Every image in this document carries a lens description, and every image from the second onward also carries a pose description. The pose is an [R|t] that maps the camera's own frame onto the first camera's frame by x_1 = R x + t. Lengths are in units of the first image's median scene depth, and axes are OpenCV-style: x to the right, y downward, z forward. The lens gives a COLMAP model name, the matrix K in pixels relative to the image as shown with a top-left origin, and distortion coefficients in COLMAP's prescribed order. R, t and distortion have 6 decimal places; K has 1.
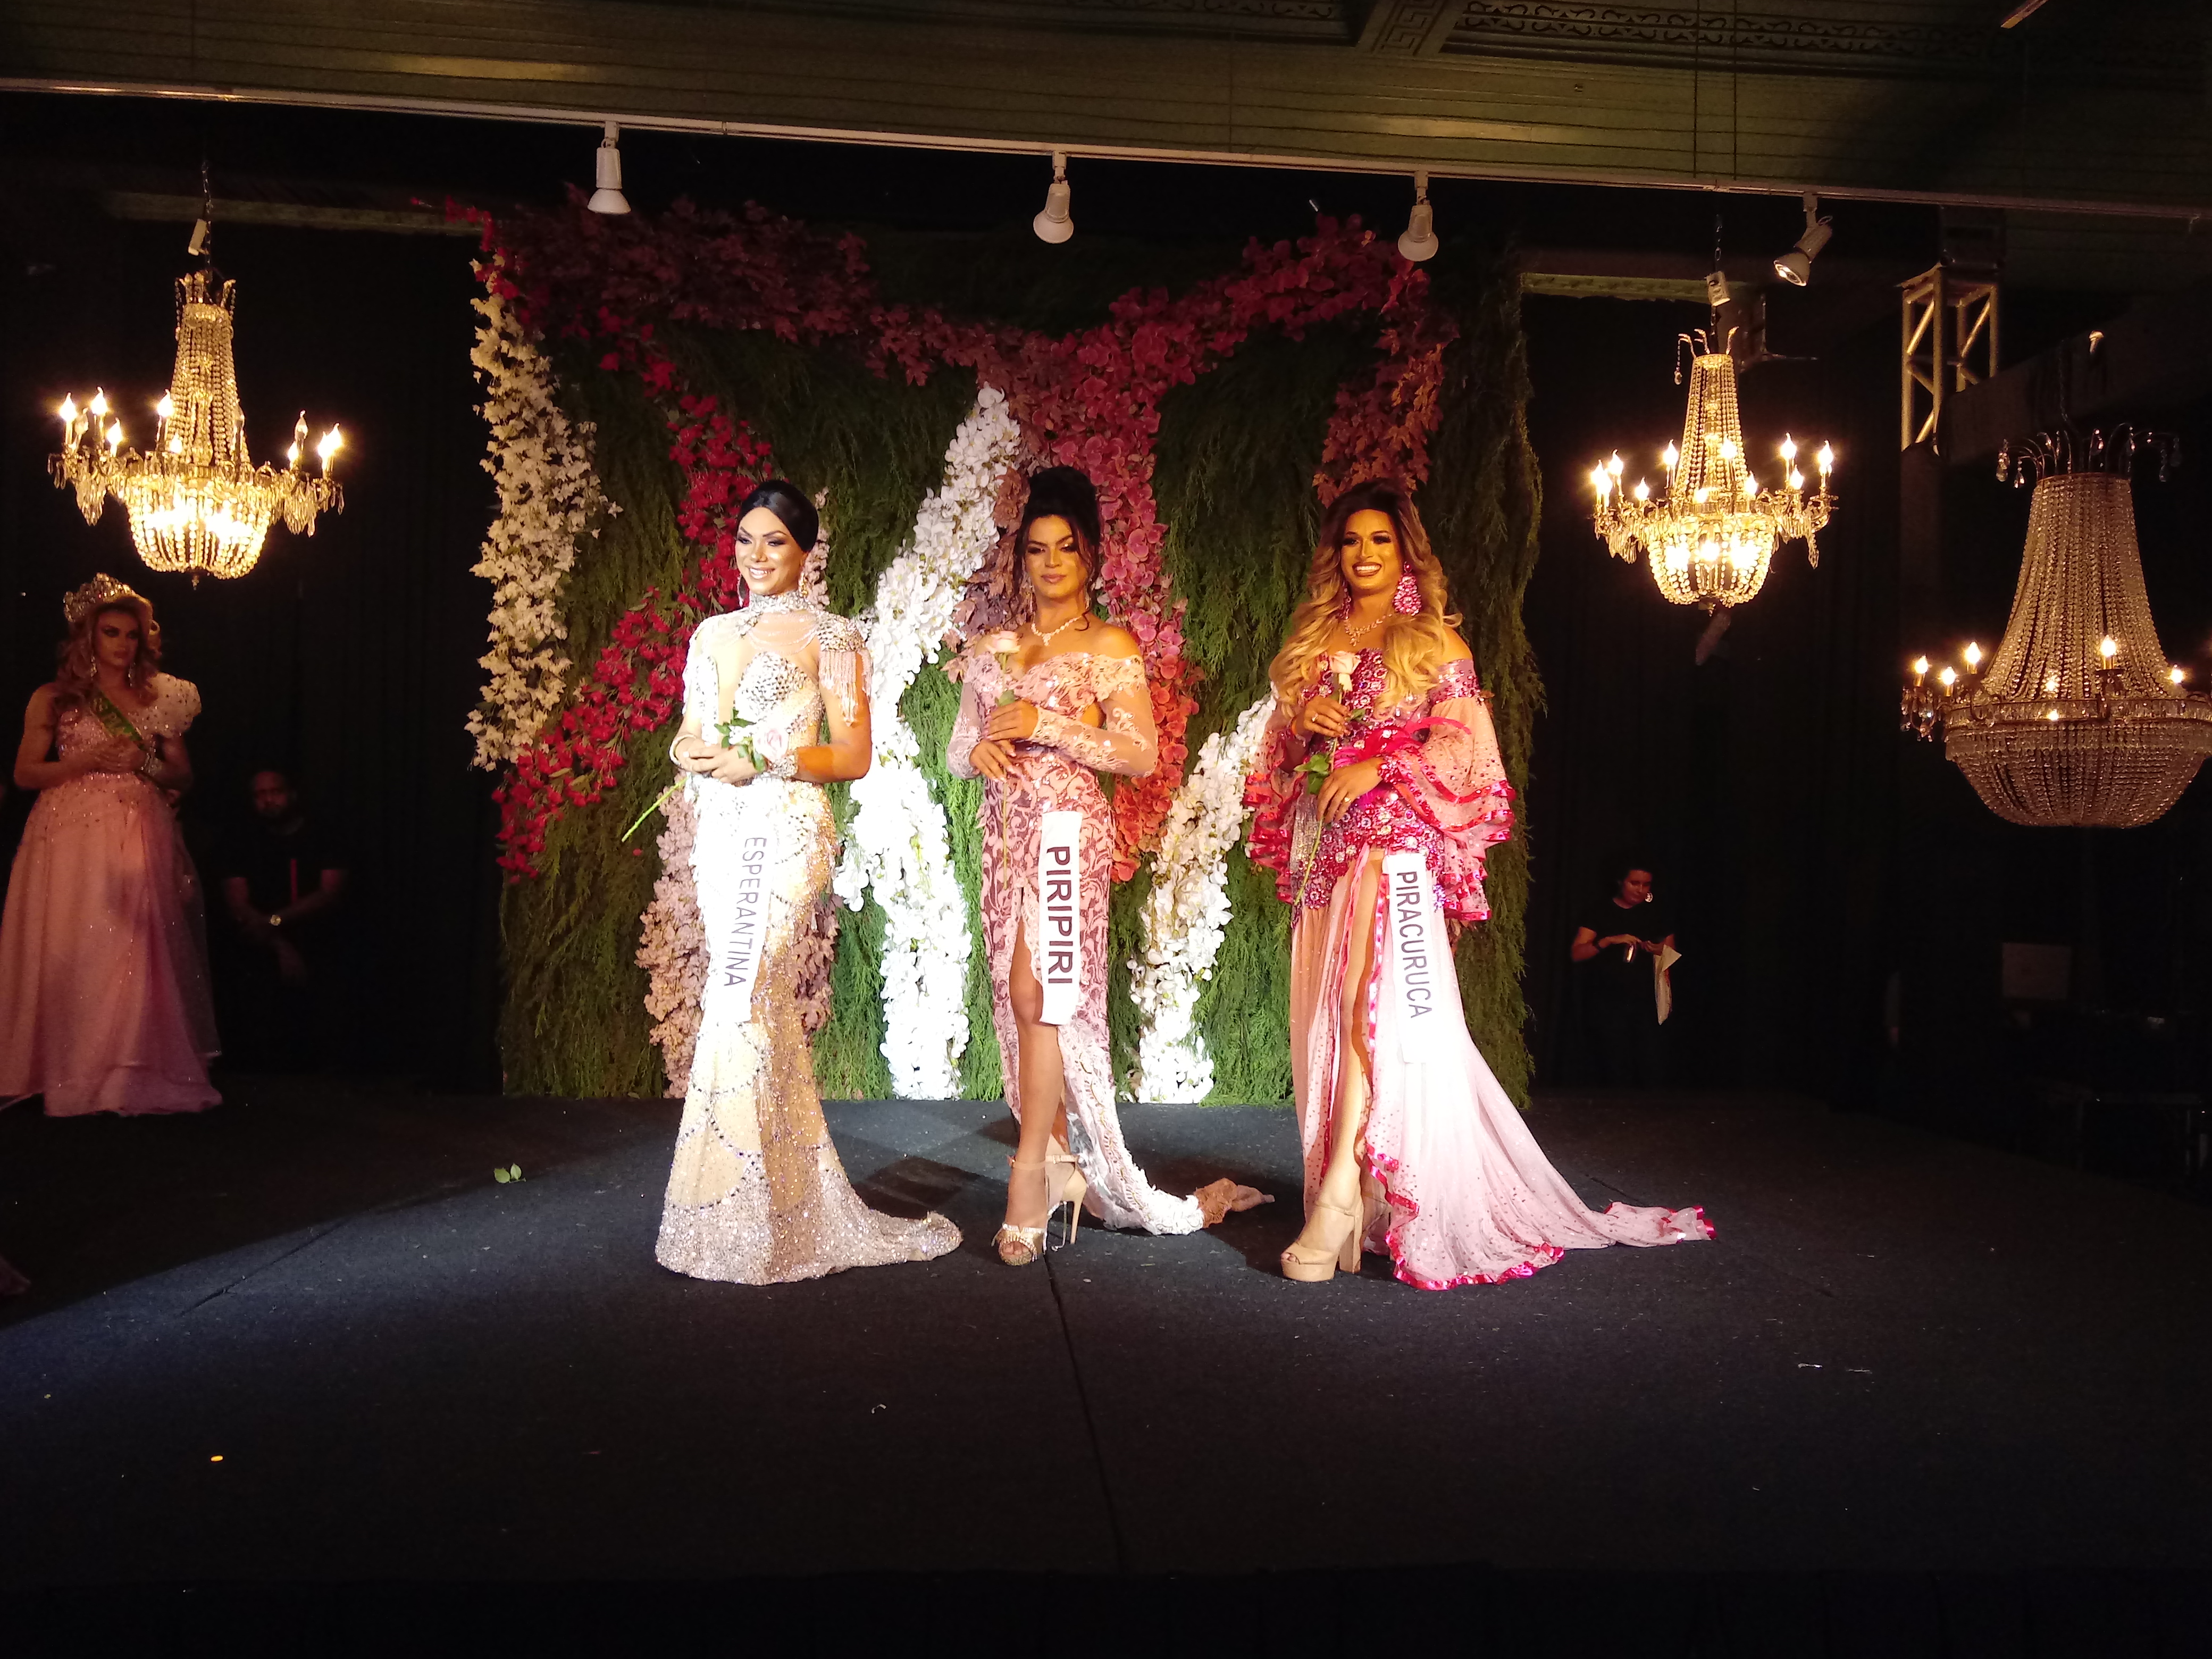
lens RADIAL K [[1759.8, 0, 1089.9], [0, 1759.8, 828.1], [0, 0, 1]] dist [0.042362, -0.033284]
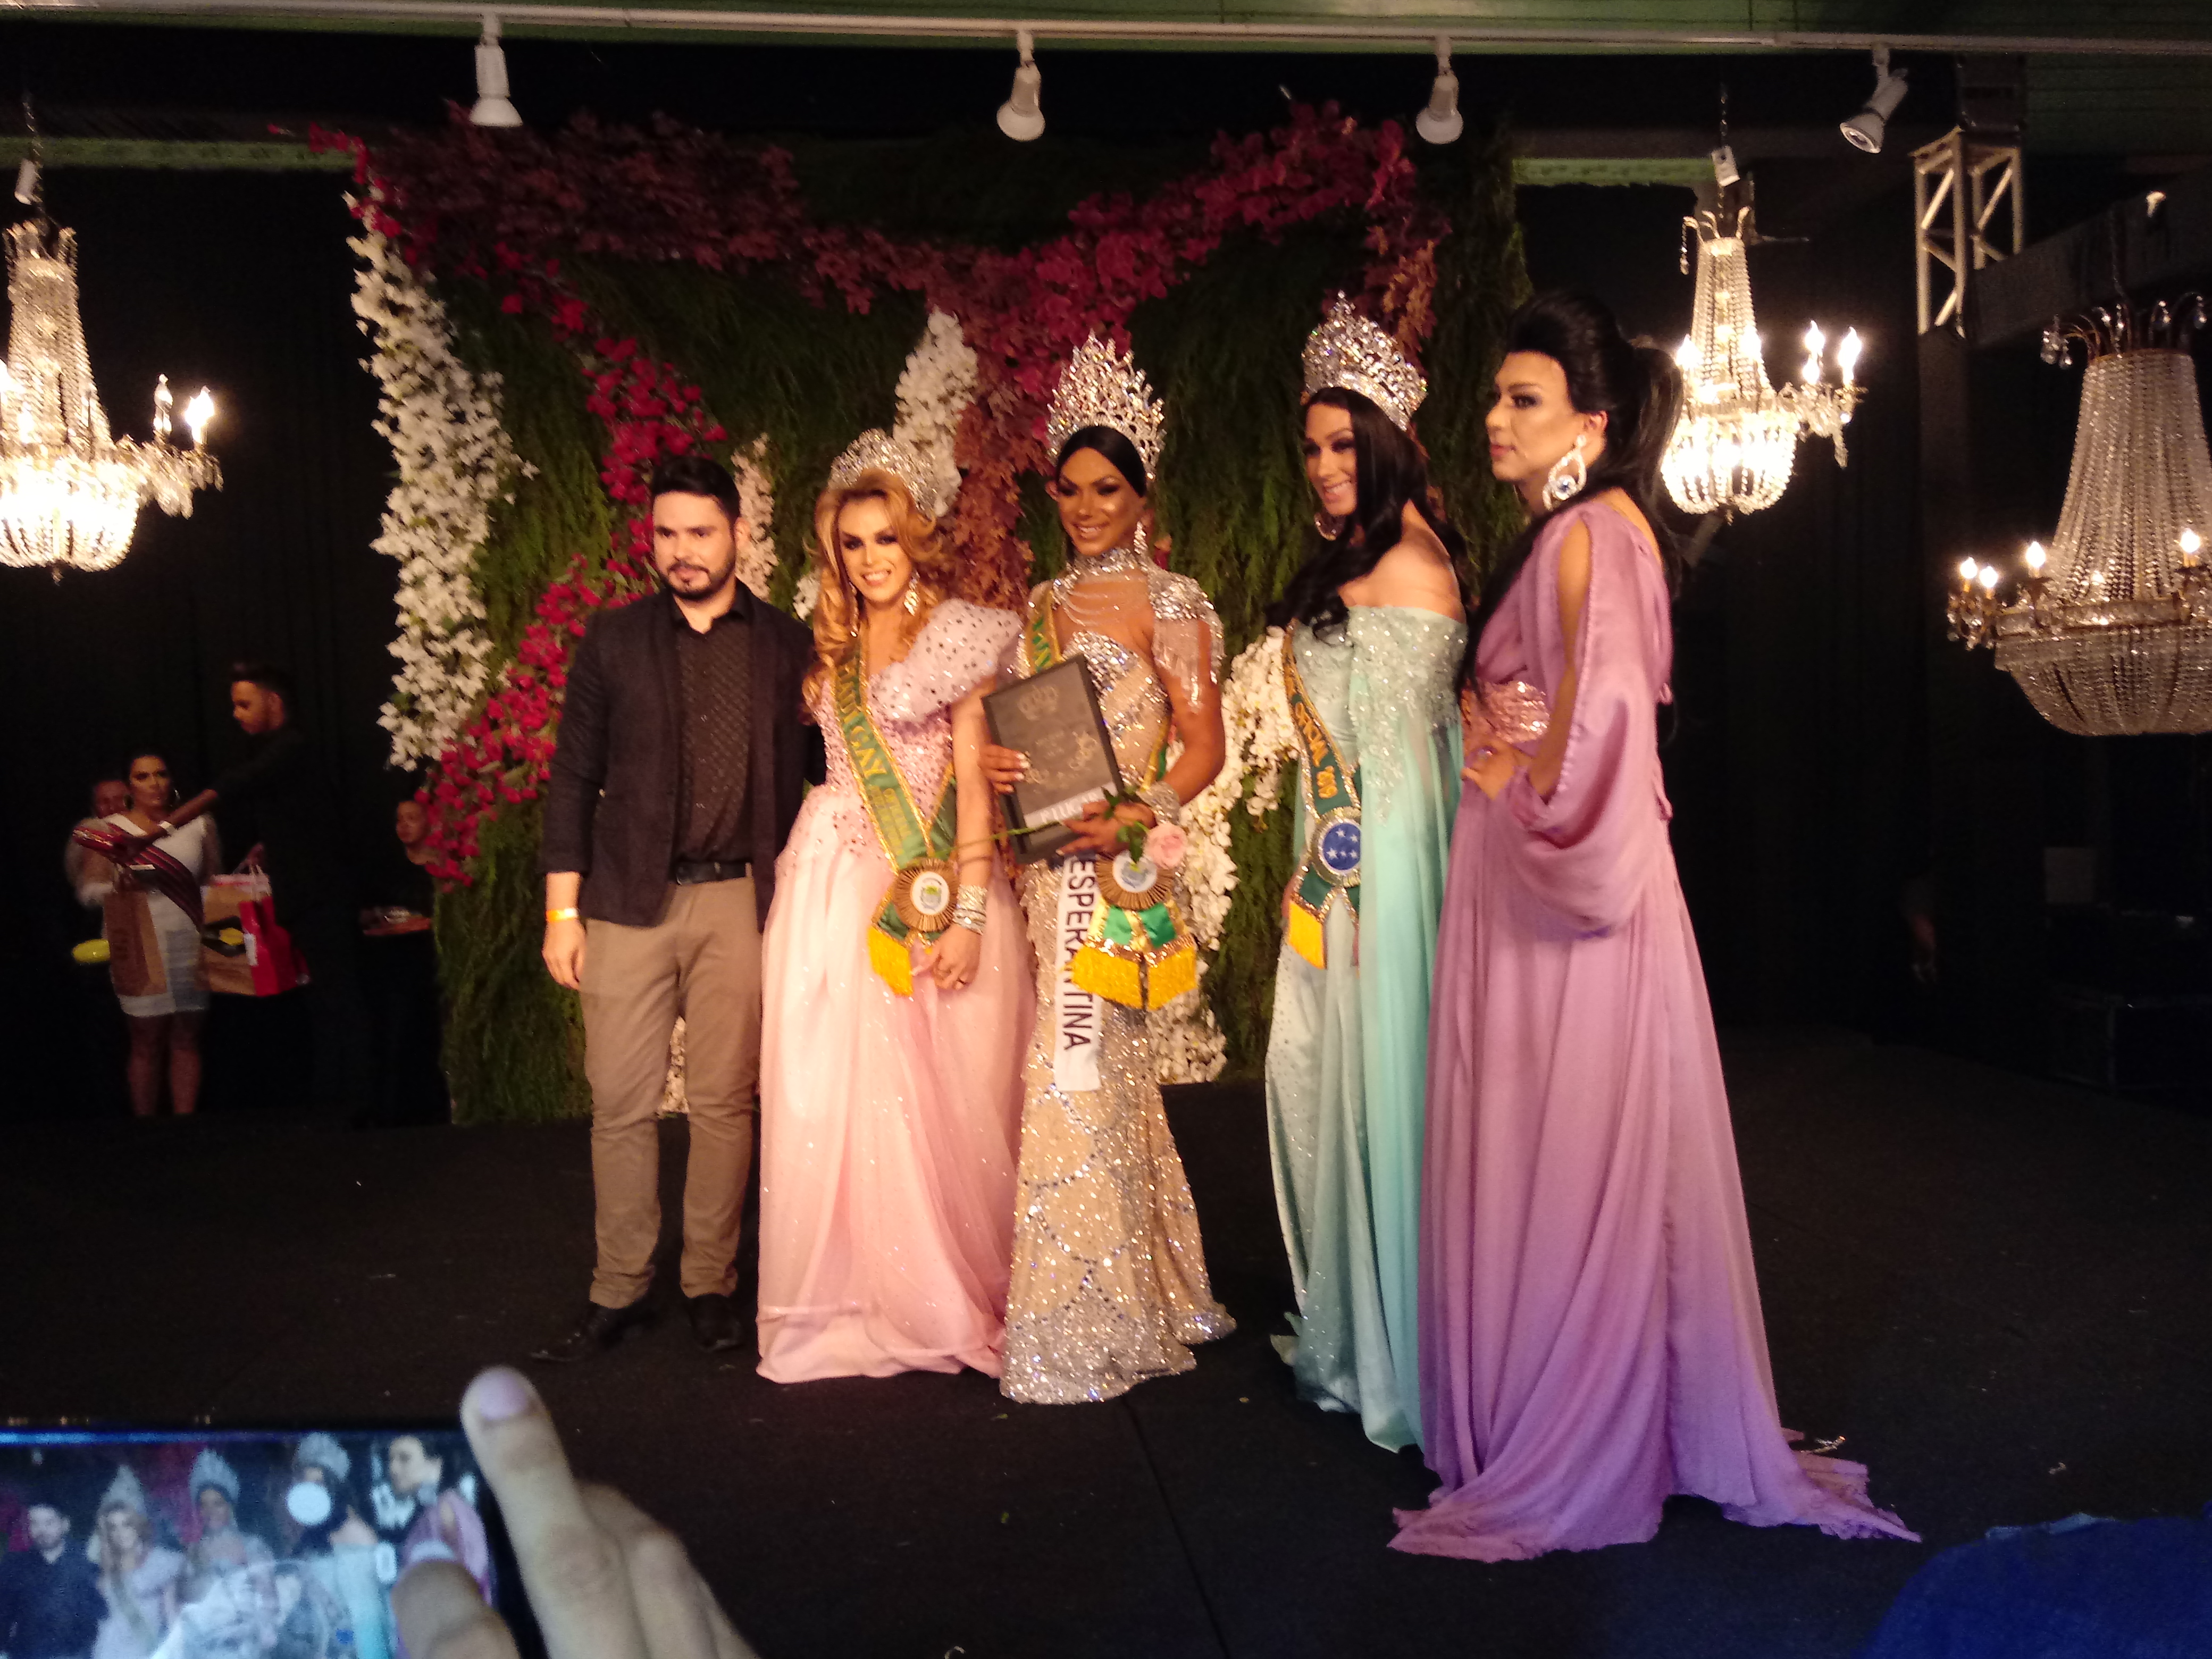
lens RADIAL K [[1759.8, 0, 1105.5], [0, 1759.8, 829.0], [0, 0, 1]] dist [0.042362, -0.033284]
pose [[0.997513, -0.058829, 0.038809, -0.023486], [0.057039, 0.997324, 0.045726, -0.023263], [-0.041395, -0.043399, 0.998200, 0.085253]]
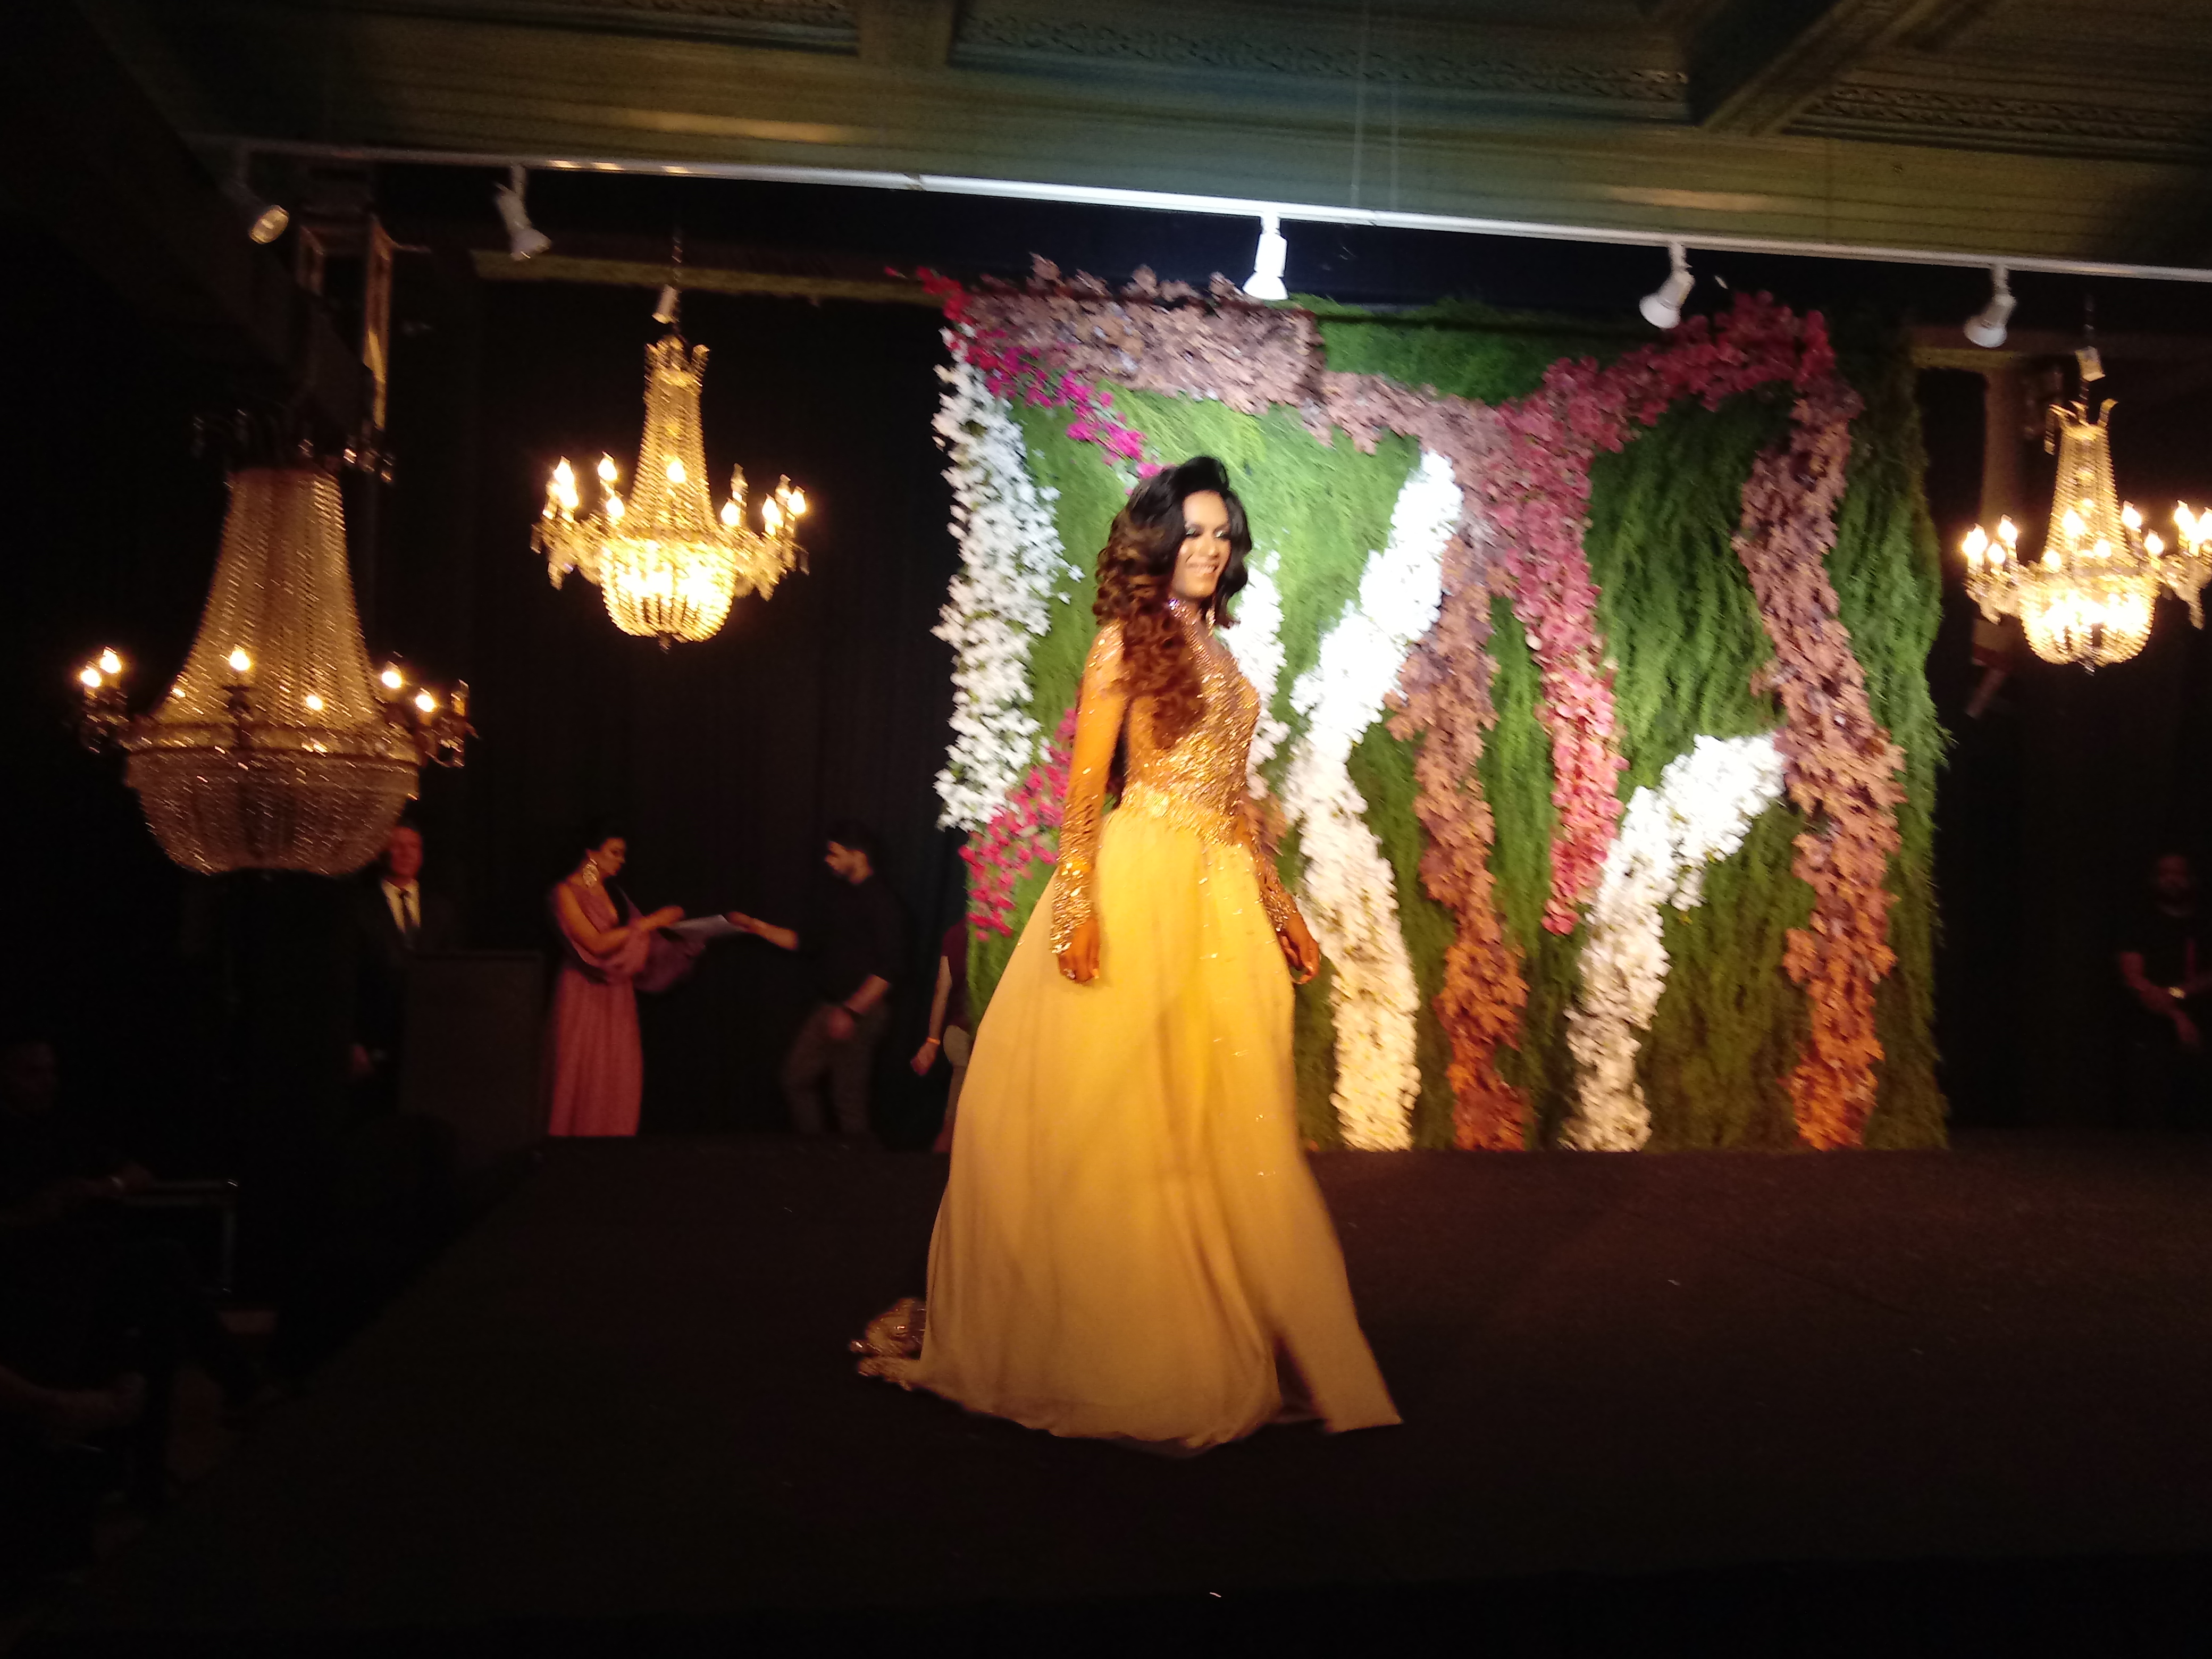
lens RADIAL K [[1759.8, 0, 1106.0], [0, 1759.8, 848.3], [0, 0, 1]] dist [0.042362, -0.033284]
pose [[0.998041, -0.006970, 0.062180, -0.313138], [0.007860, 0.999870, -0.014083, -0.006966], [-0.062073, 0.014544, 0.997966, -0.013768]]
